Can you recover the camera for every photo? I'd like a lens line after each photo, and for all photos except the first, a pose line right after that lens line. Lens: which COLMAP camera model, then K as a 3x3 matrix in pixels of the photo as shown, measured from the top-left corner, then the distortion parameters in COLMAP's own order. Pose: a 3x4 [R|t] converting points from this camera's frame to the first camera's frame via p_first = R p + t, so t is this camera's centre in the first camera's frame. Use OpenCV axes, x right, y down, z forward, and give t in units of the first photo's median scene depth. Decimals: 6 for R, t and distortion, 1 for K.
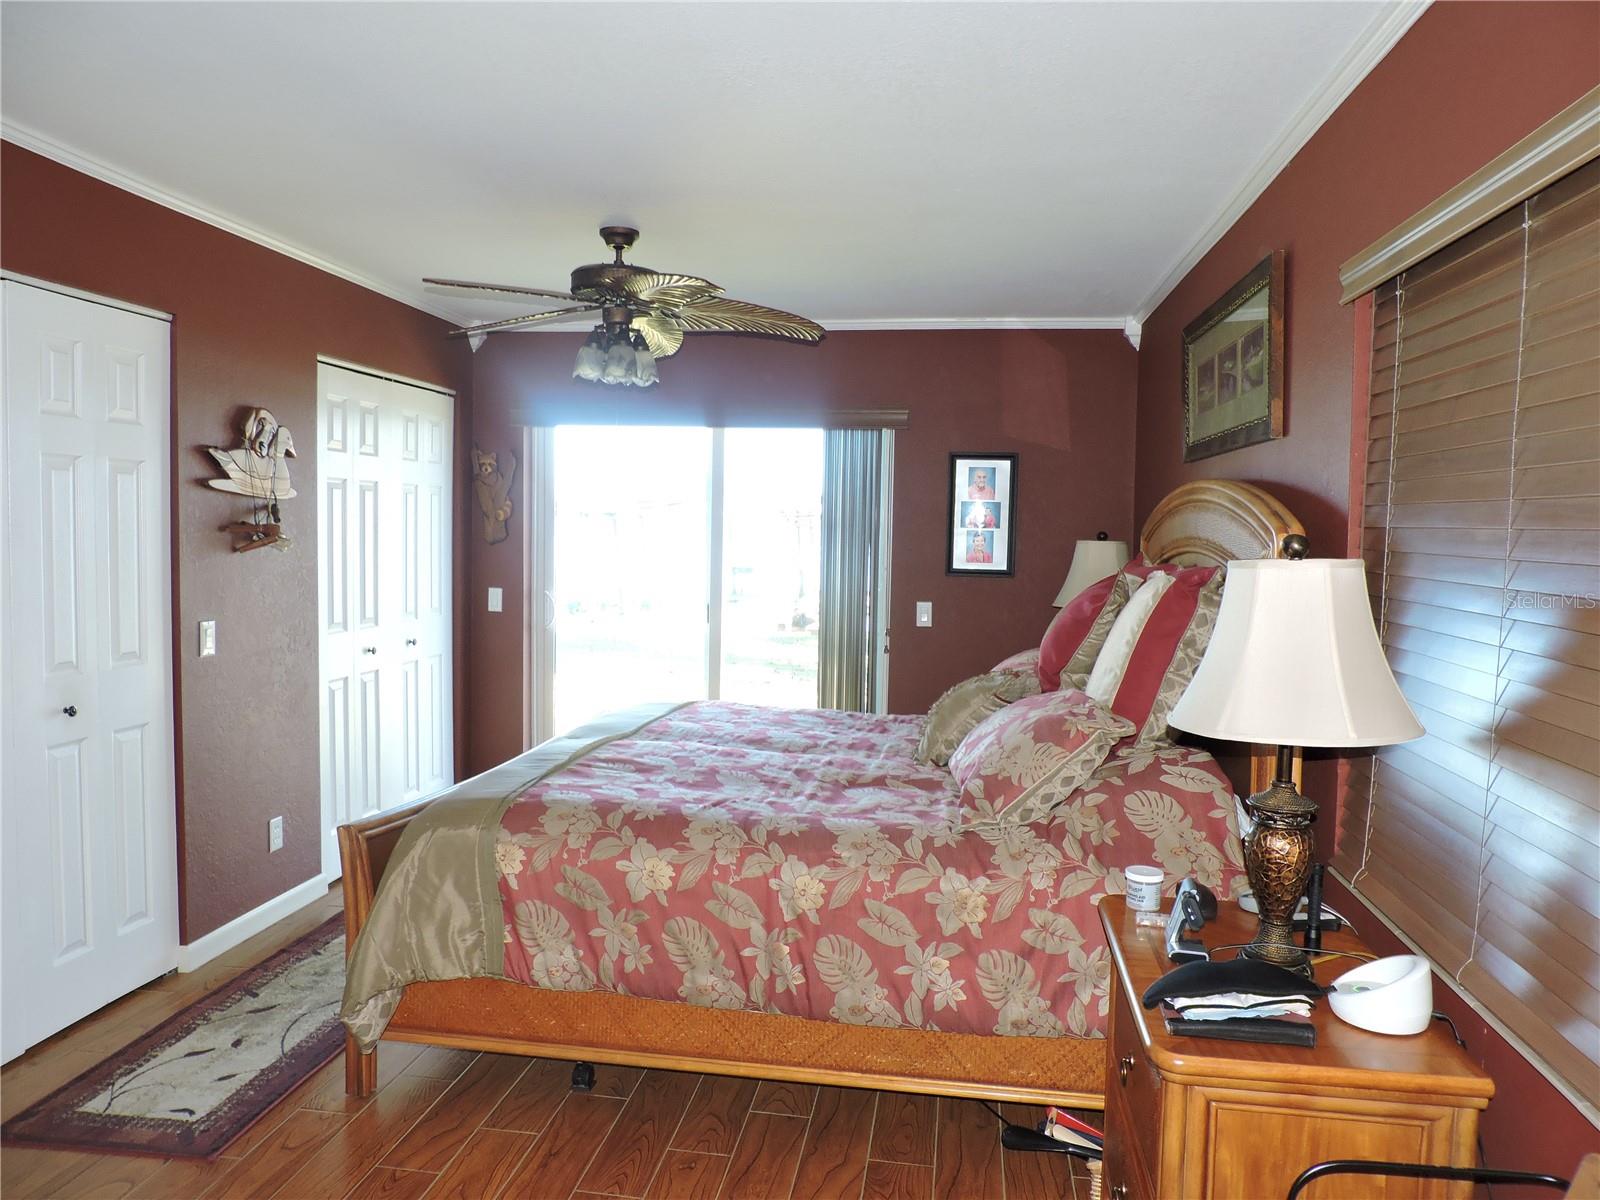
lens RADIAL K [[1136.5, 0, 807.0], [0, 1136.5, 598.9], [0, 0, 1]] dist [-0.020770, 0.003583]
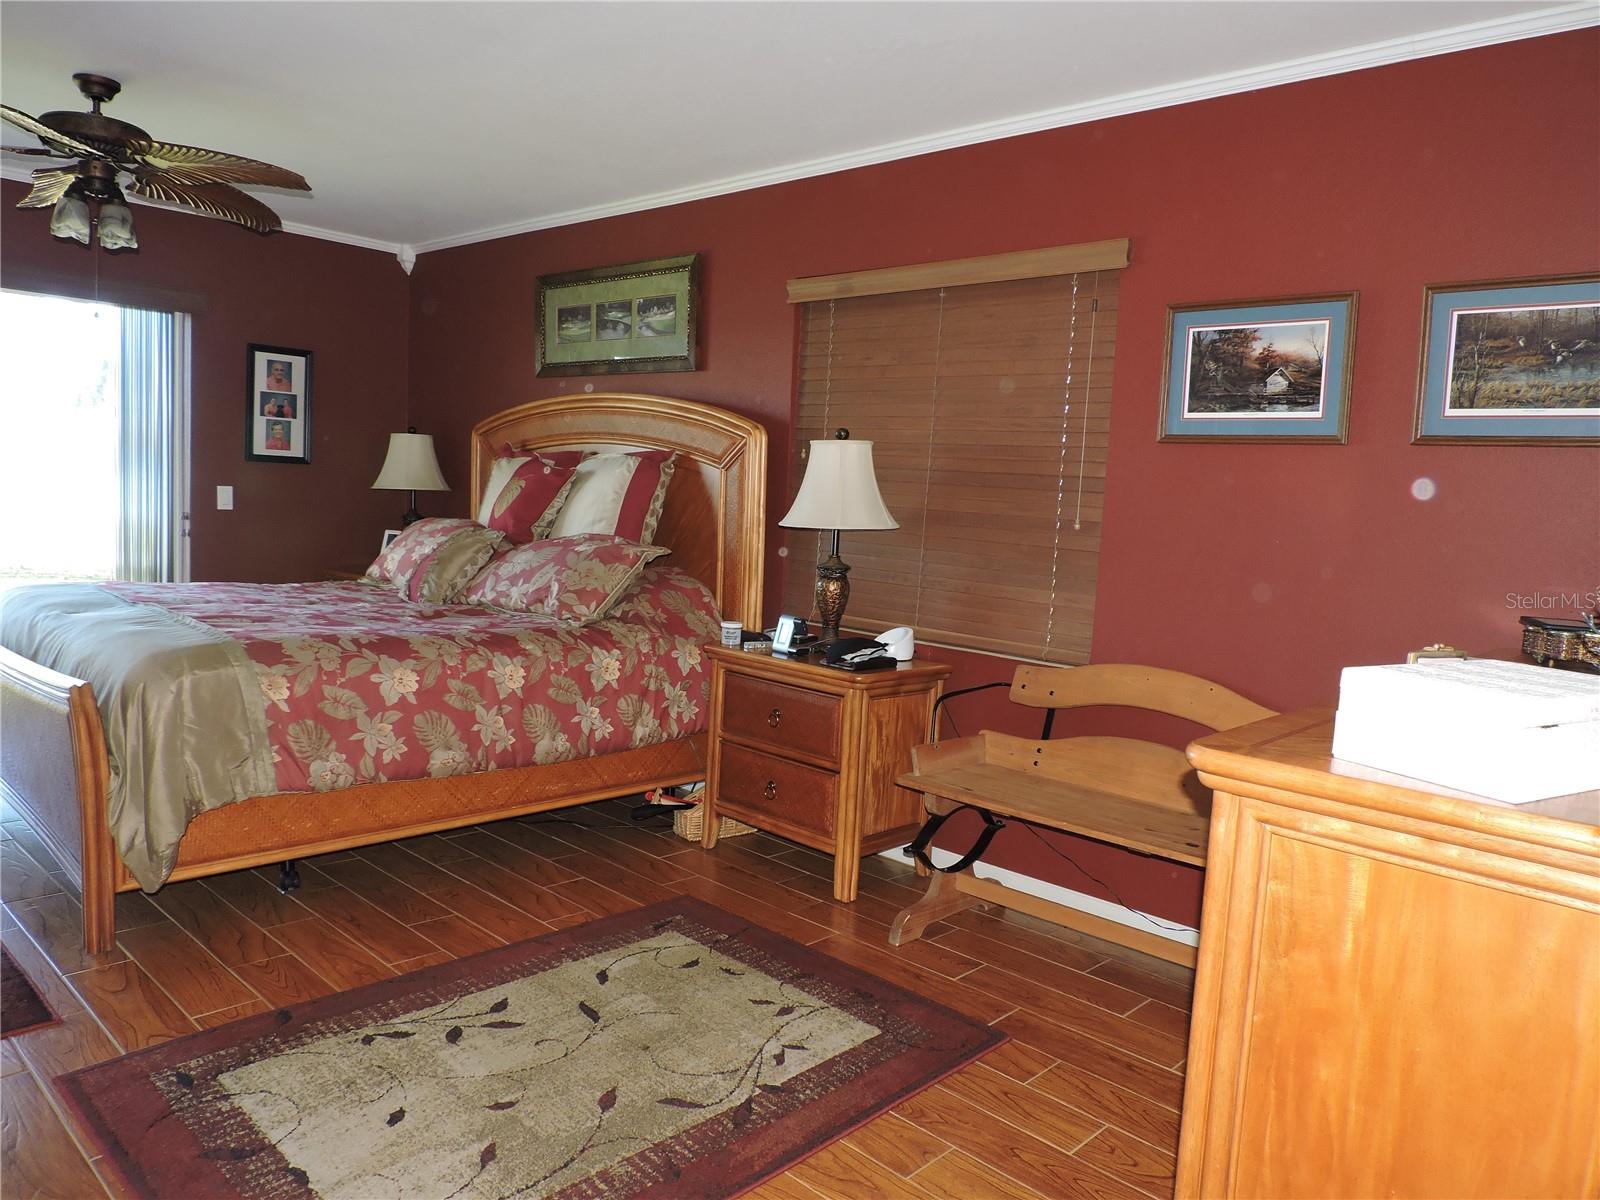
lens RADIAL K [[1136.5, 0, 807.0], [0, 1136.5, 598.9], [0, 0, 1]] dist [-0.020770, 0.003583]
pose [[0.577538, -0.066947, 0.813614, -0.599660], [0.007724, 0.997035, 0.076556, 0.041914], [-0.816328, -0.037930, 0.576342, -0.049751]]
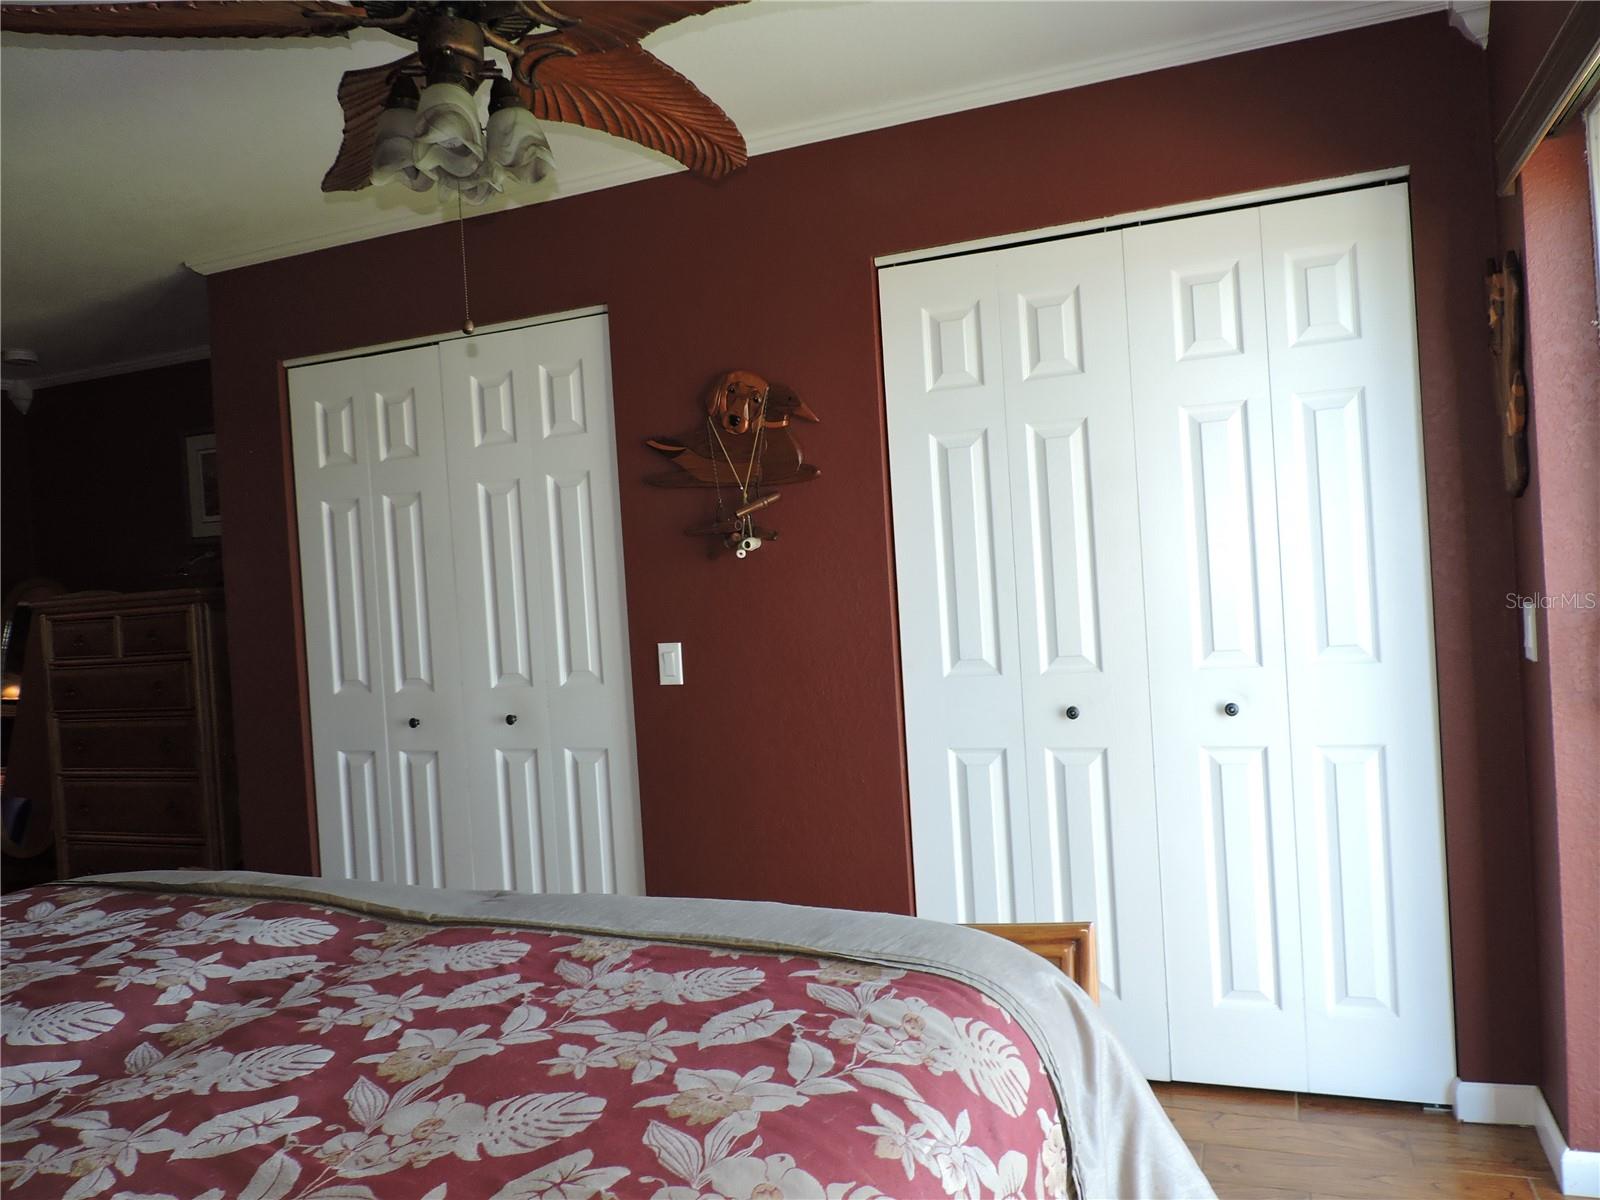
lens RADIAL K [[1147.5, 0, 802.5], [0, 1147.5, 579.5], [0, 0, 1]] dist [0.047526, -0.005659]
pose [[-0.224238, 0.012583, -0.974453, 0.300472], [0.006719, 0.999913, 0.011365, -0.039463], [0.974511, -0.003999, -0.224303, 1.336650]]
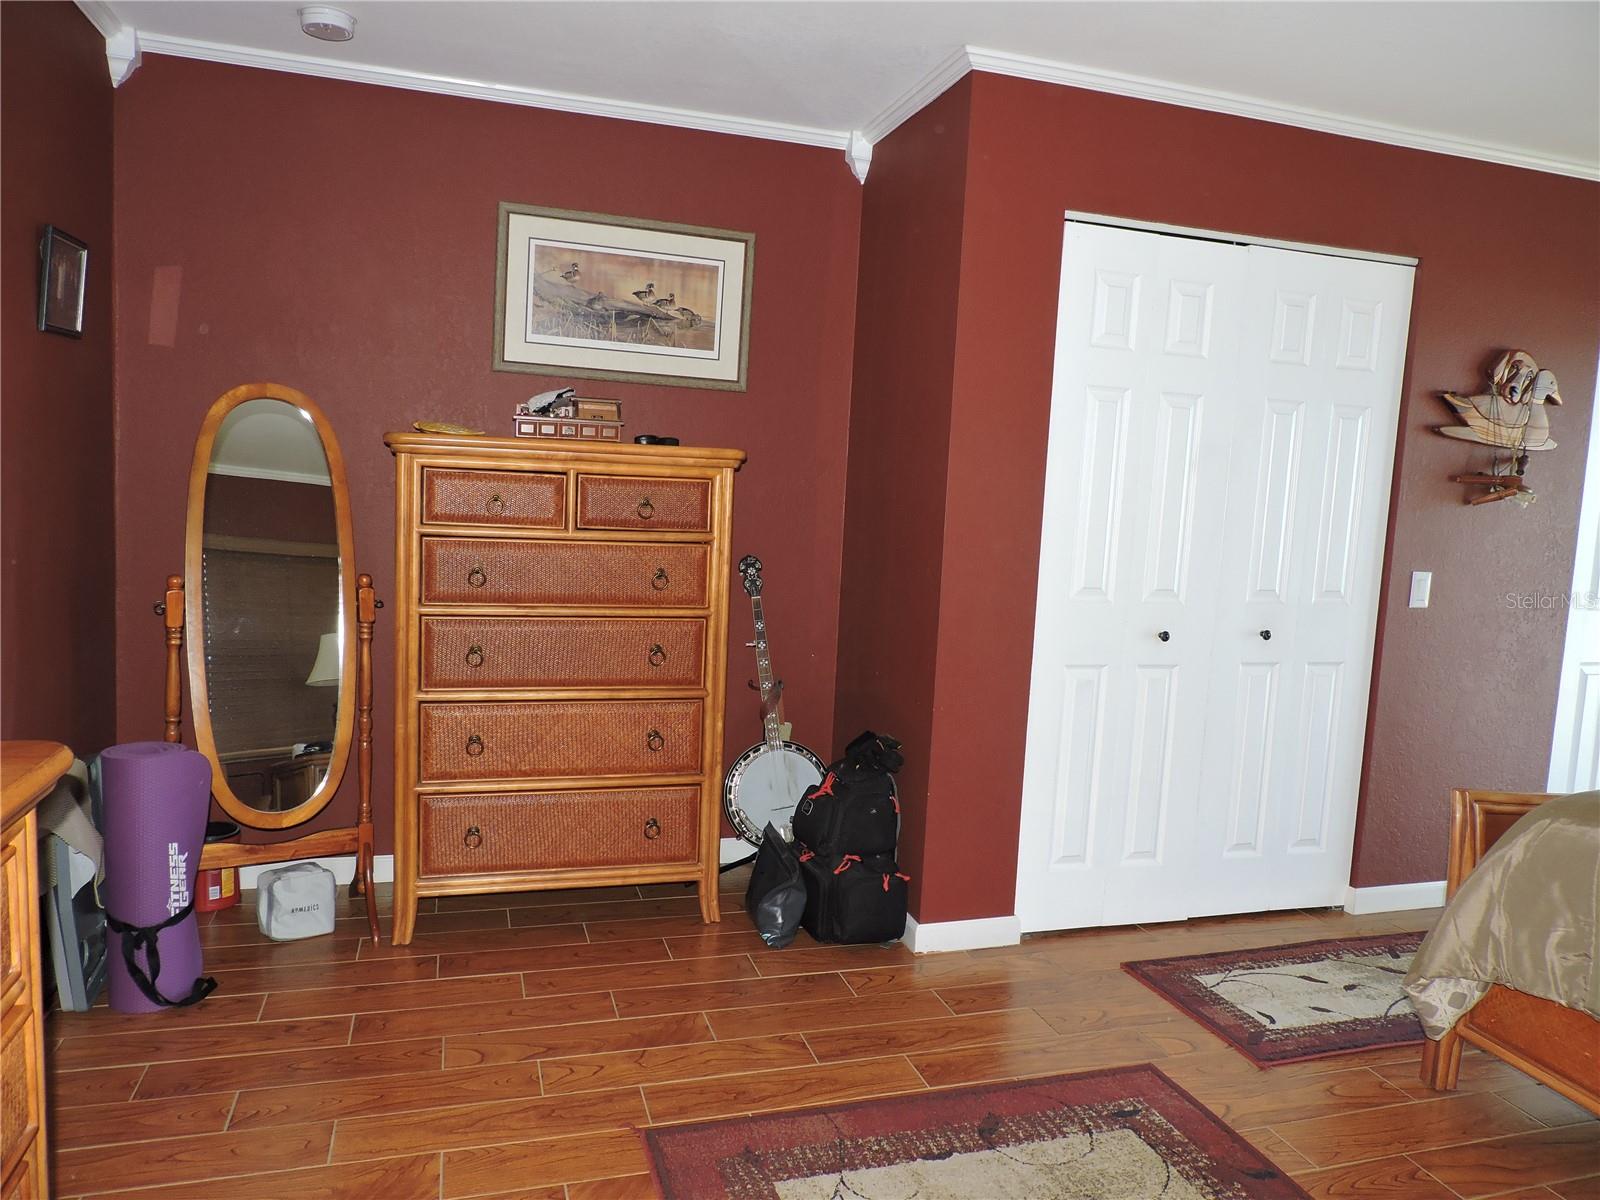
lens RADIAL K [[1136.5, 0, 807.0], [0, 1136.5, 598.9], [0, 0, 1]] dist [-0.020770, 0.003583]
pose [[0.422566, 0.098819, -0.900929, 0.129777], [-0.099341, 0.993099, 0.062335, 0.035626], [0.900872, 0.063158, 0.429466, 0.106838]]
